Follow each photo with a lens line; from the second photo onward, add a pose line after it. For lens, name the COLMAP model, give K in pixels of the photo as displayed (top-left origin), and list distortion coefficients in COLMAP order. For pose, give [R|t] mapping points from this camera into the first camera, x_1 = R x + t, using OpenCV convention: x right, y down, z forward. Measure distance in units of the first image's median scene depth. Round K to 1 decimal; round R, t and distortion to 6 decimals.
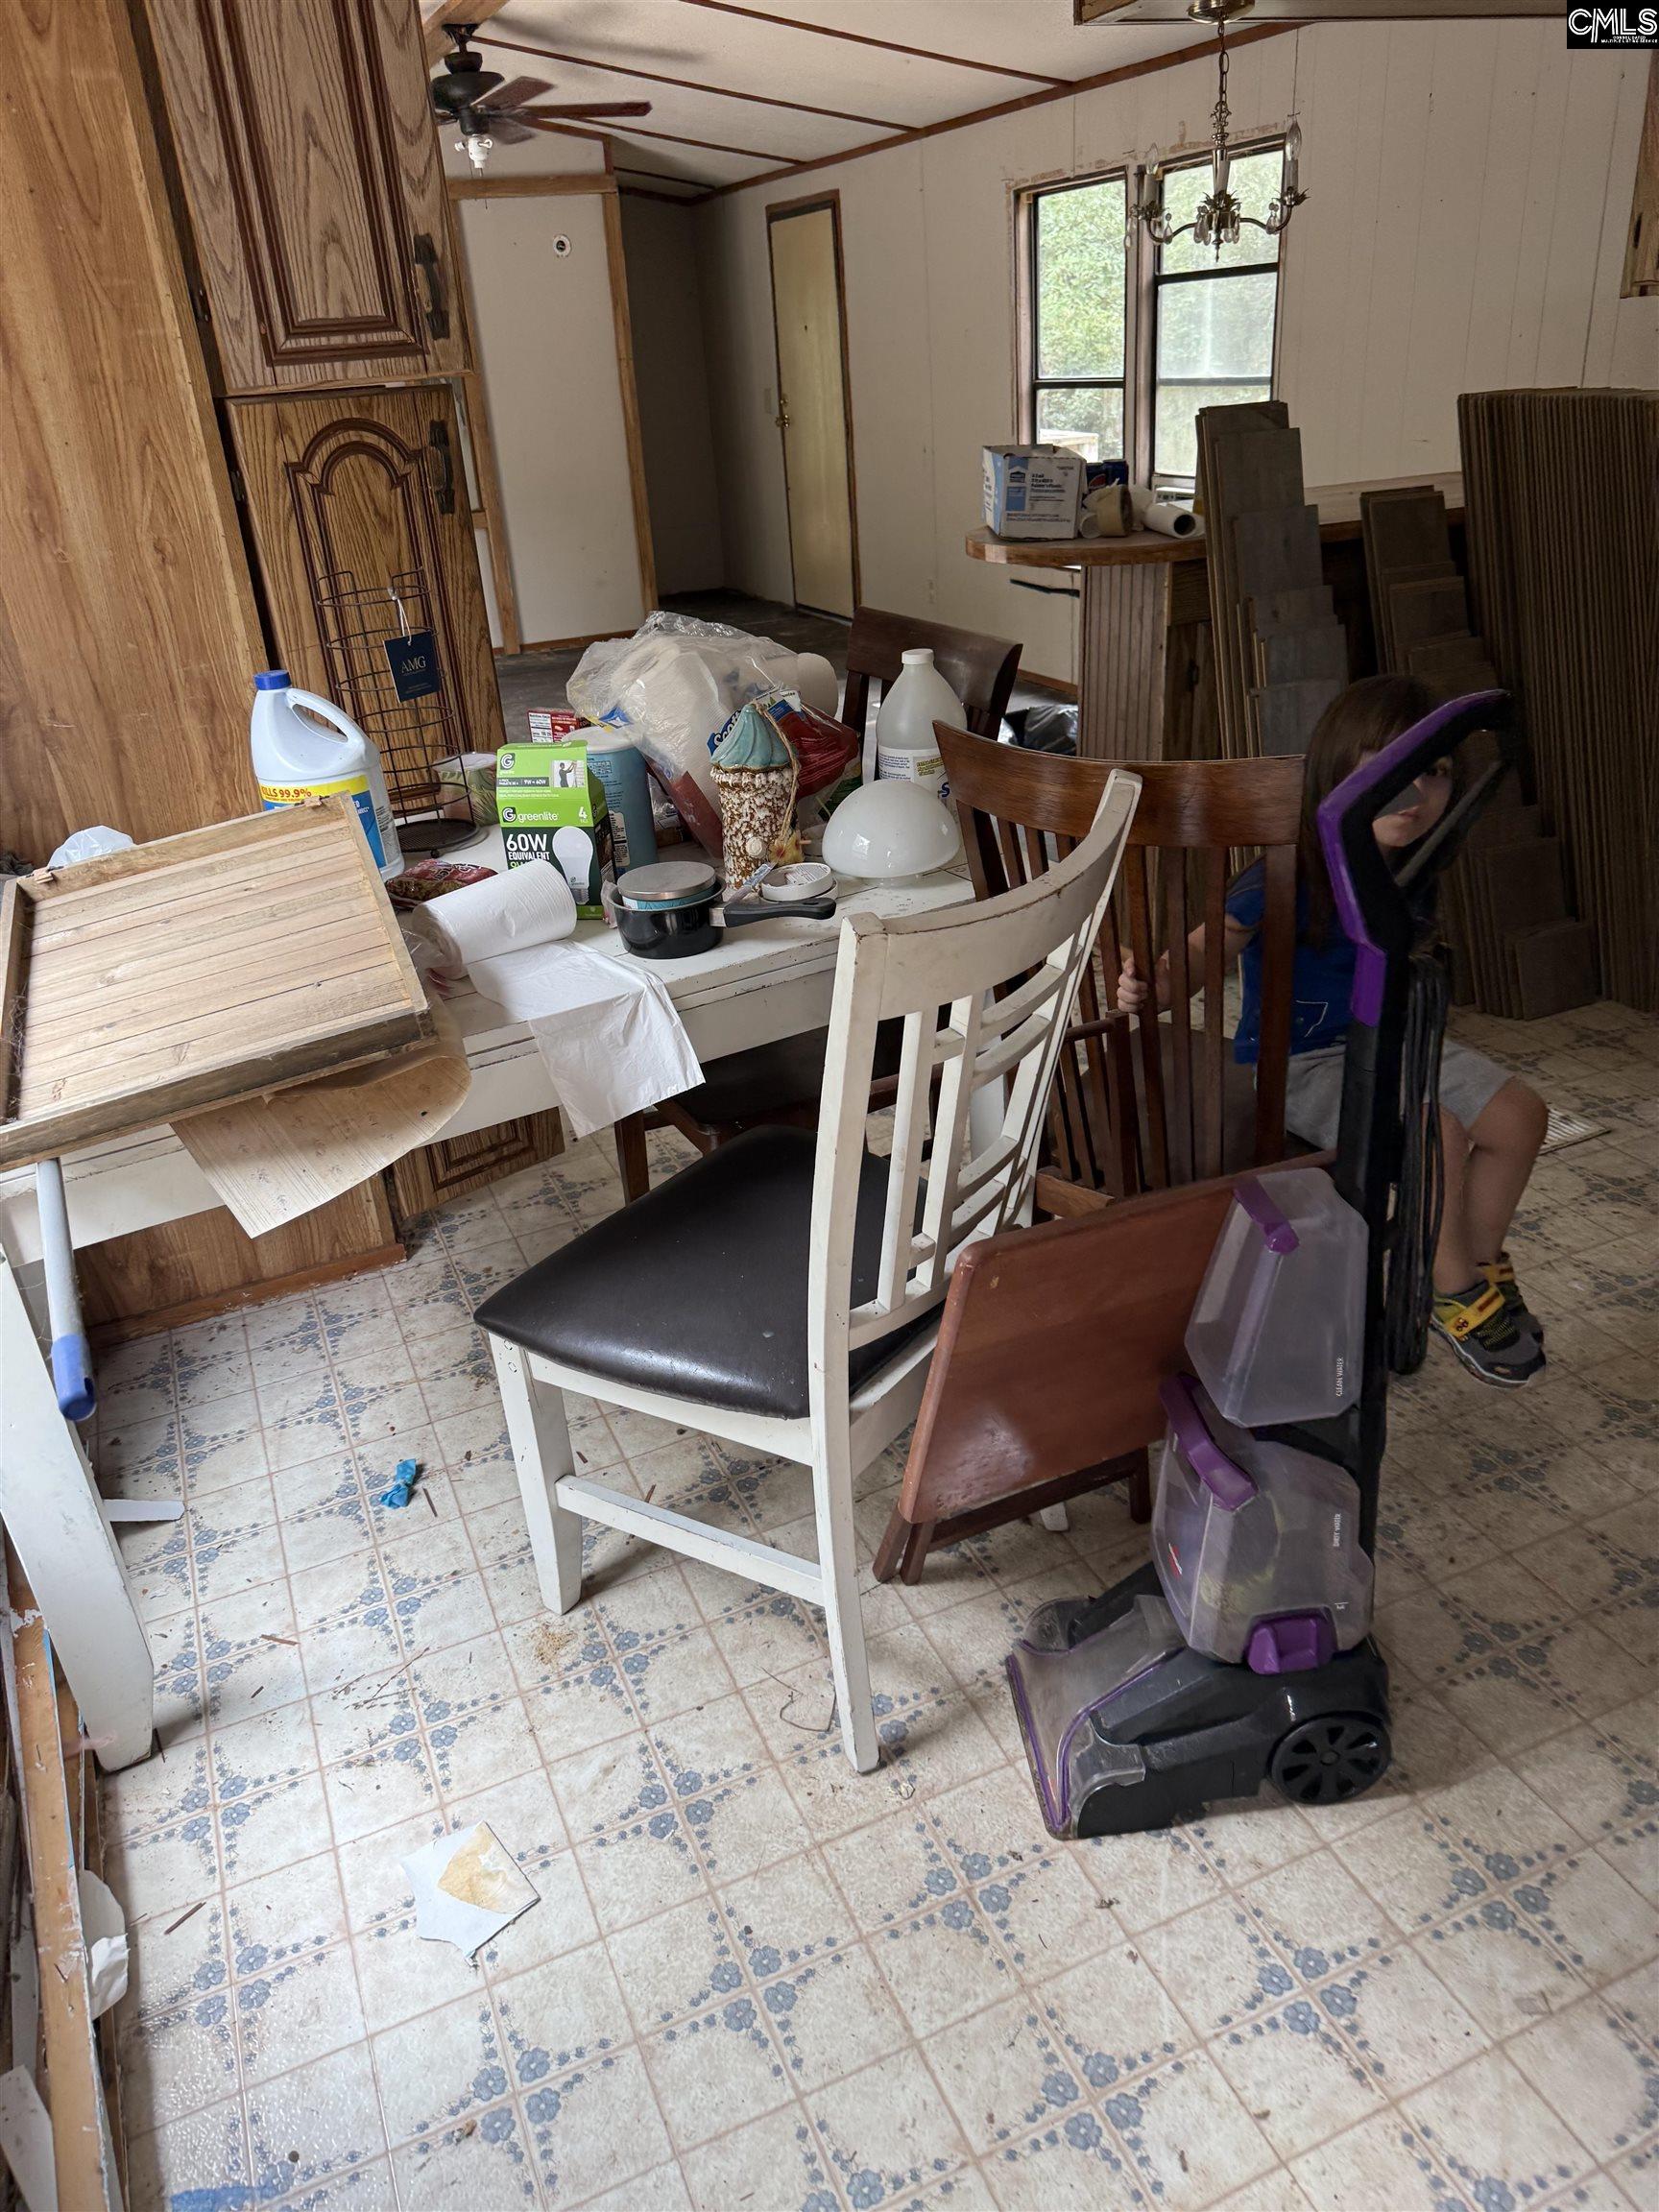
lens RADIAL K [[1572.7, 0, 829.5], [0, 1572.7, 1106.0], [0, 0, 1]] dist [-0.004462, -0.005144]
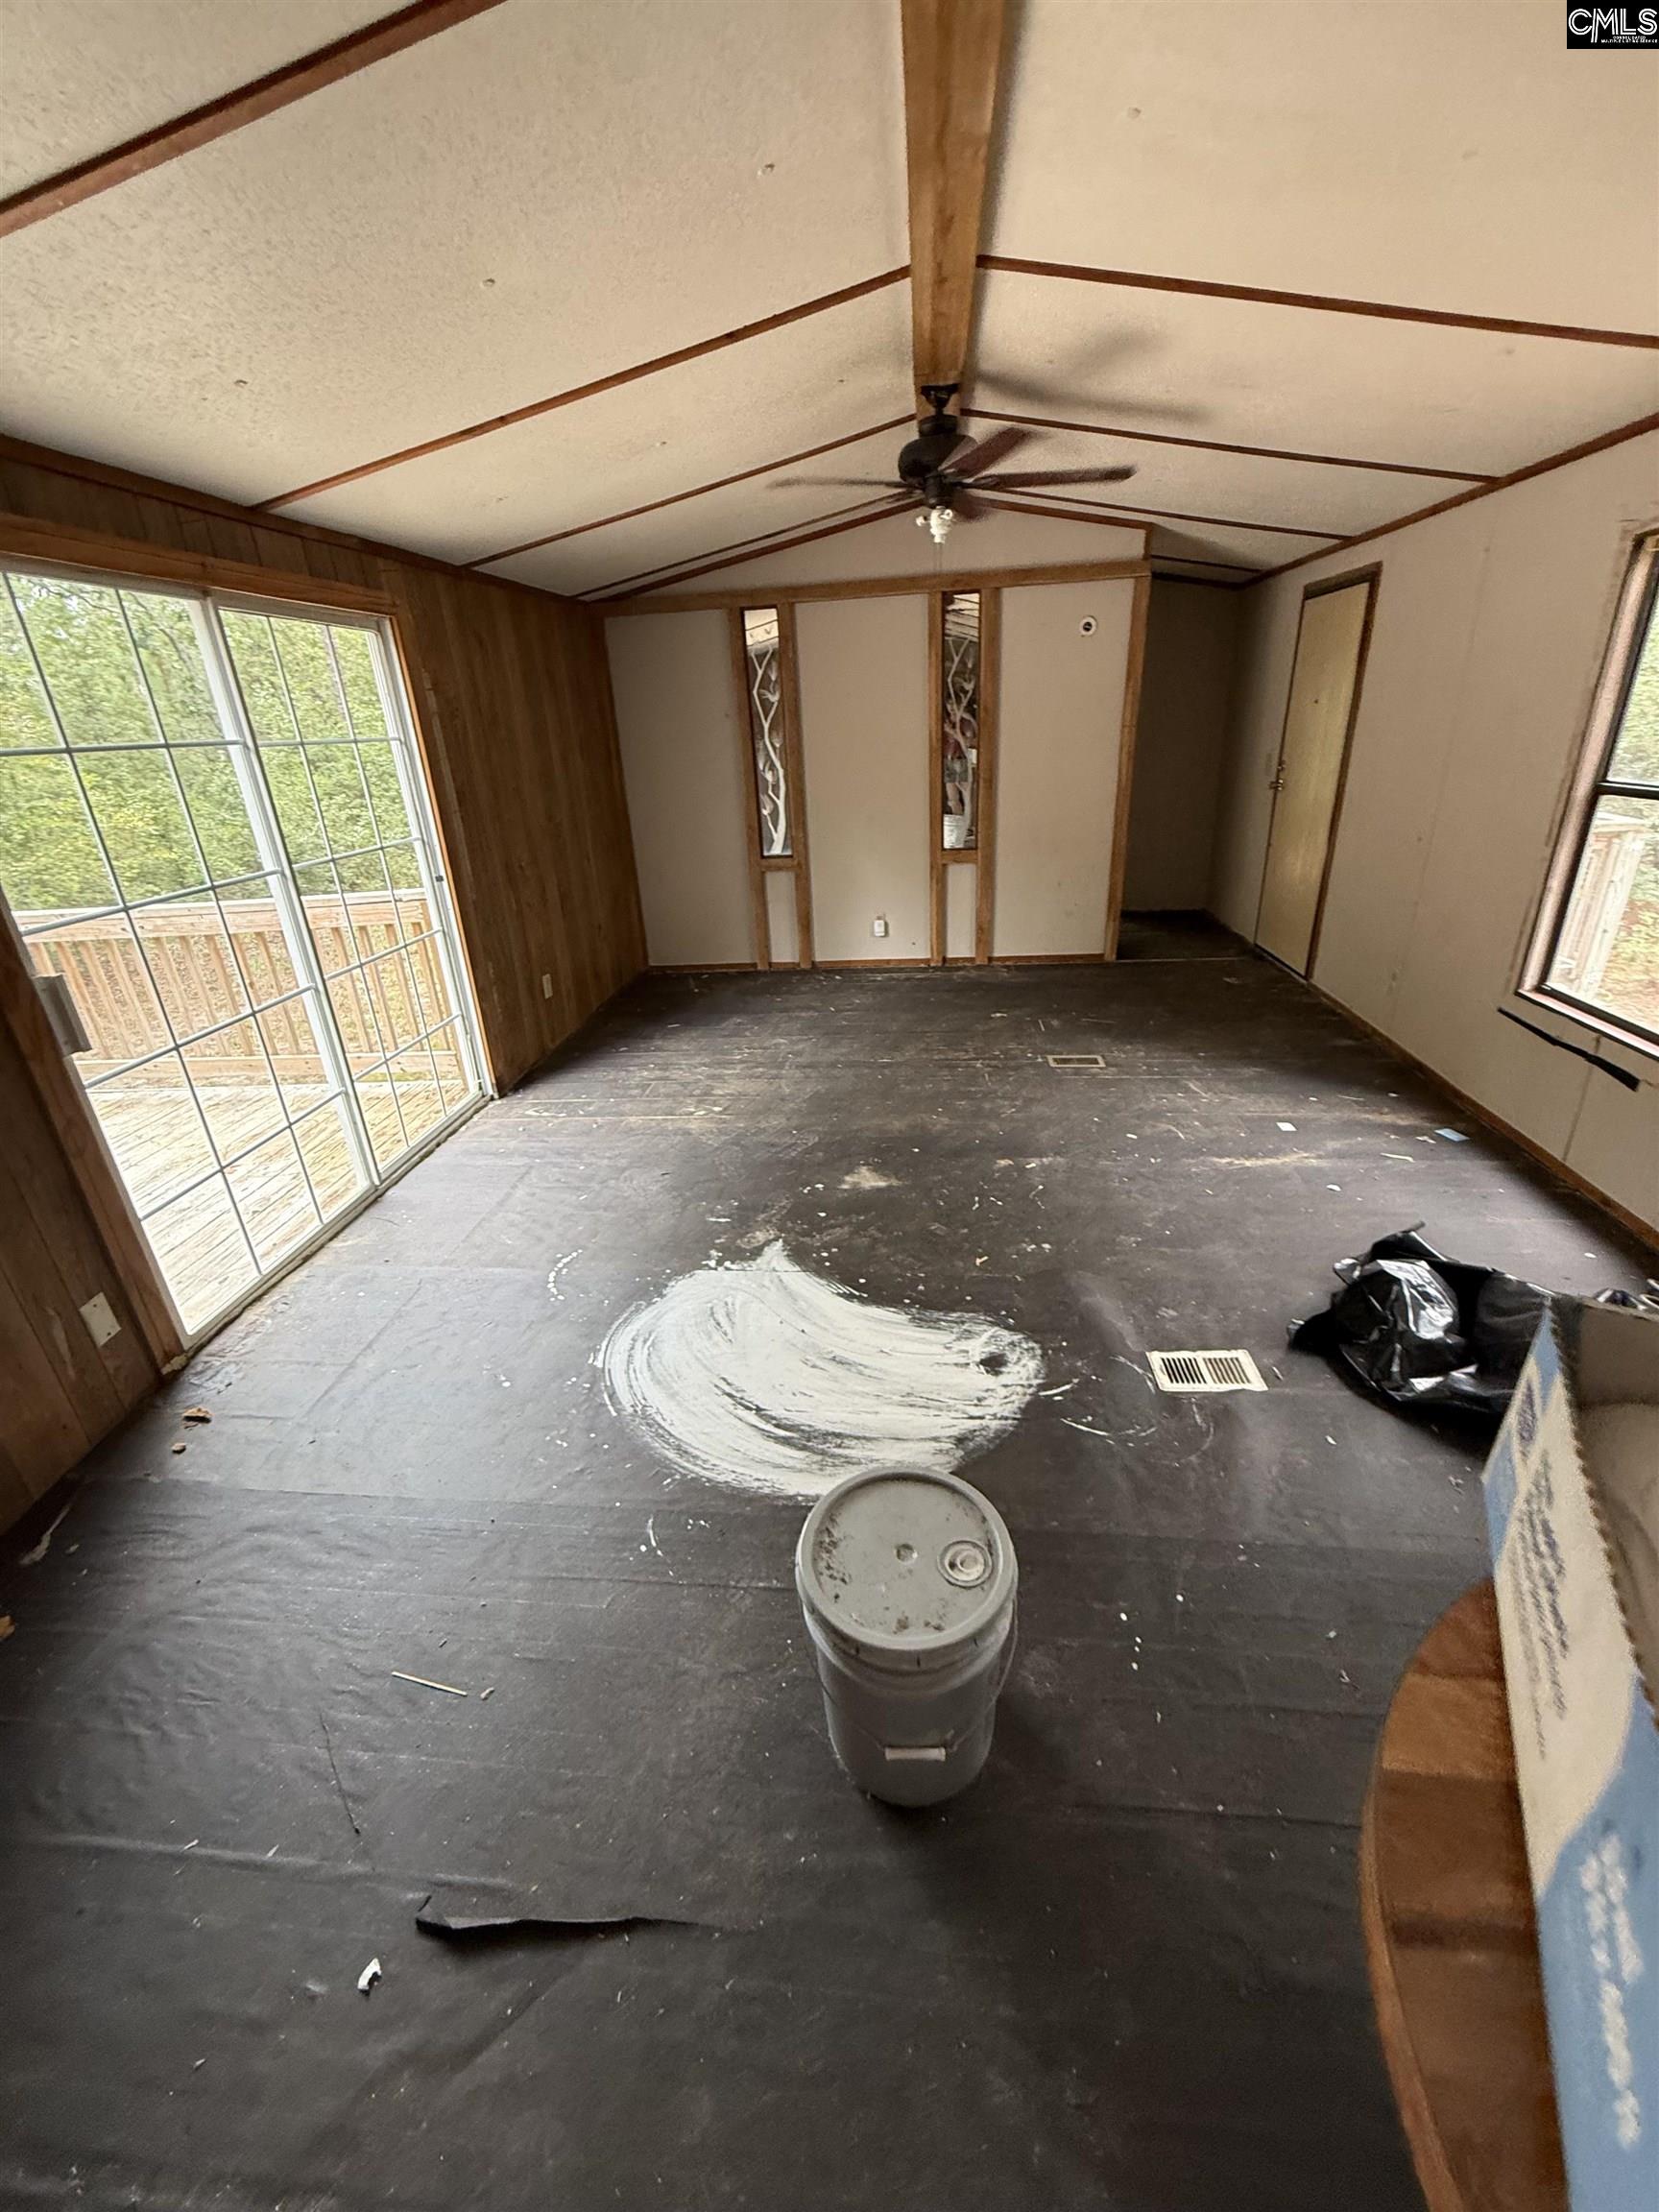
lens RADIAL K [[877.3, 0, 829.4], [0, 877.3, 1100.5], [0, 0, 1]] dist [0.000375, -0.000563]
pose [[0.868207, 0.214831, -0.447285, 0.022530], [-0.222513, 0.974264, 0.036027, -0.201675], [0.443513, 0.068248, 0.893666, 0.383106]]
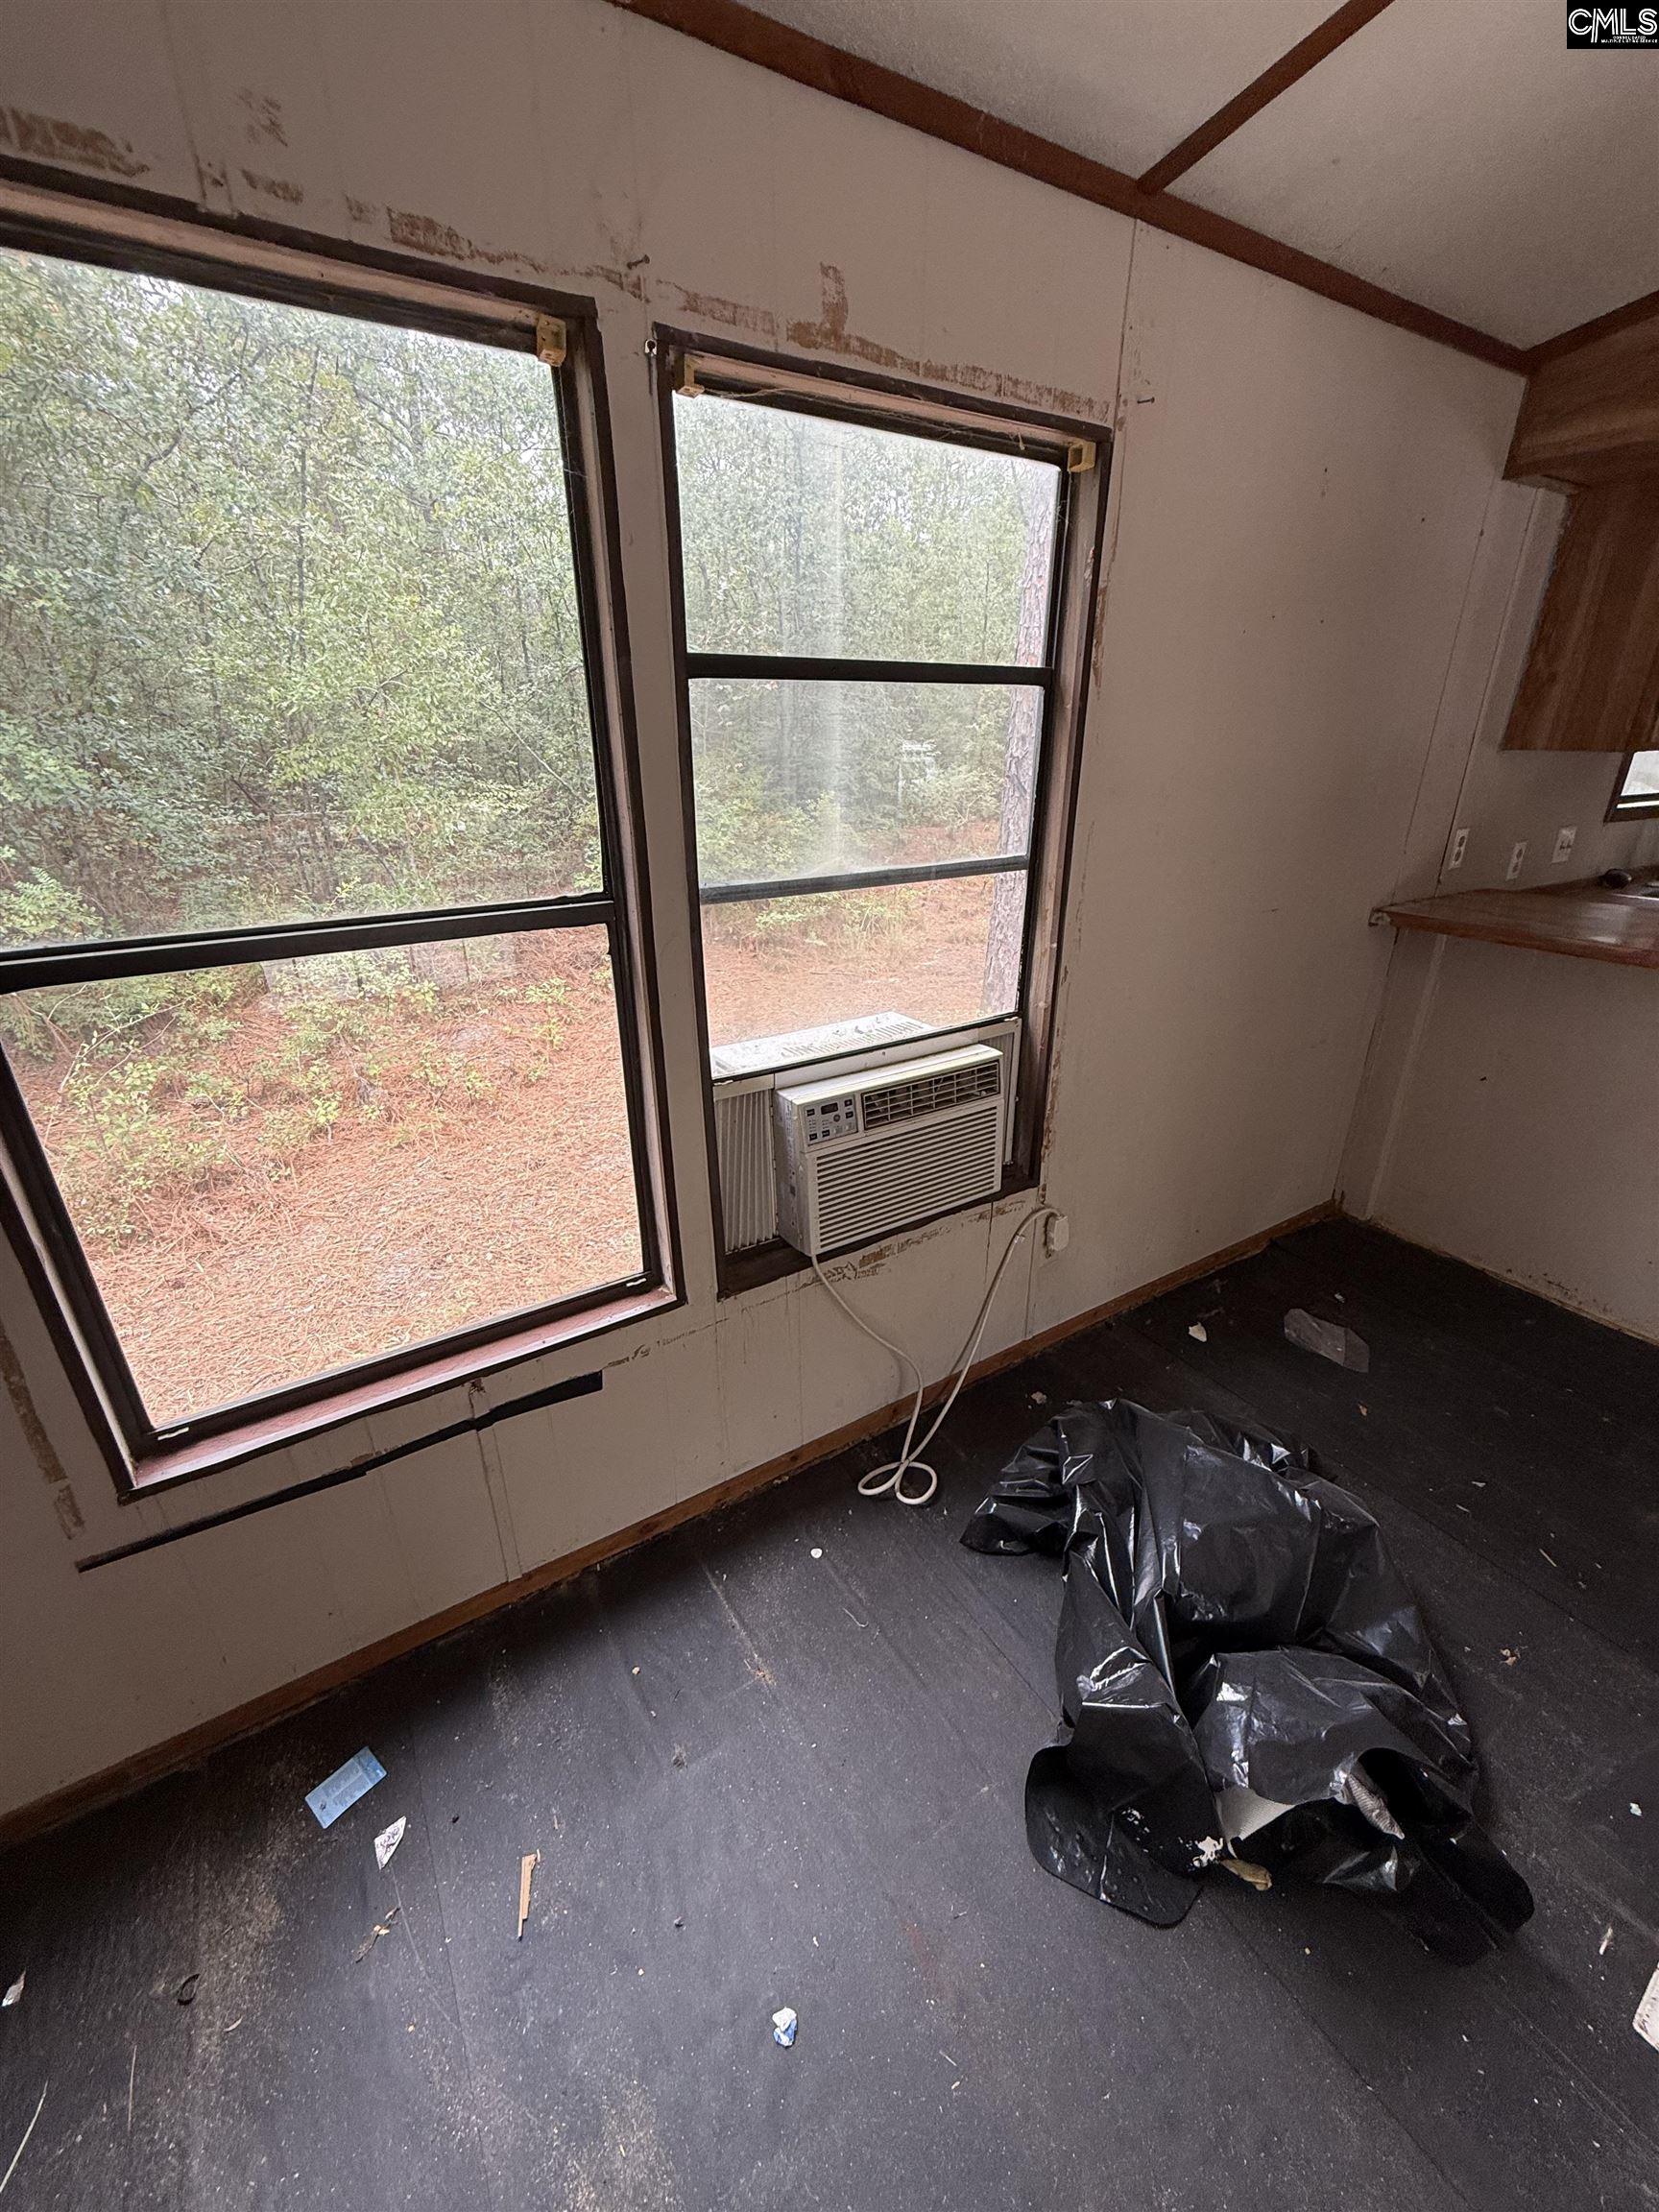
lens RADIAL K [[877.3, 0, 829.4], [0, 877.3, 1100.5], [0, 0, 1]] dist [0.000375, -0.000563]
pose [[-0.150346, -0.318870, 0.935798, -0.033098], [0.447890, 0.821878, 0.352010, -0.362589], [-0.881357, 0.472058, 0.019252, 0.742567]]
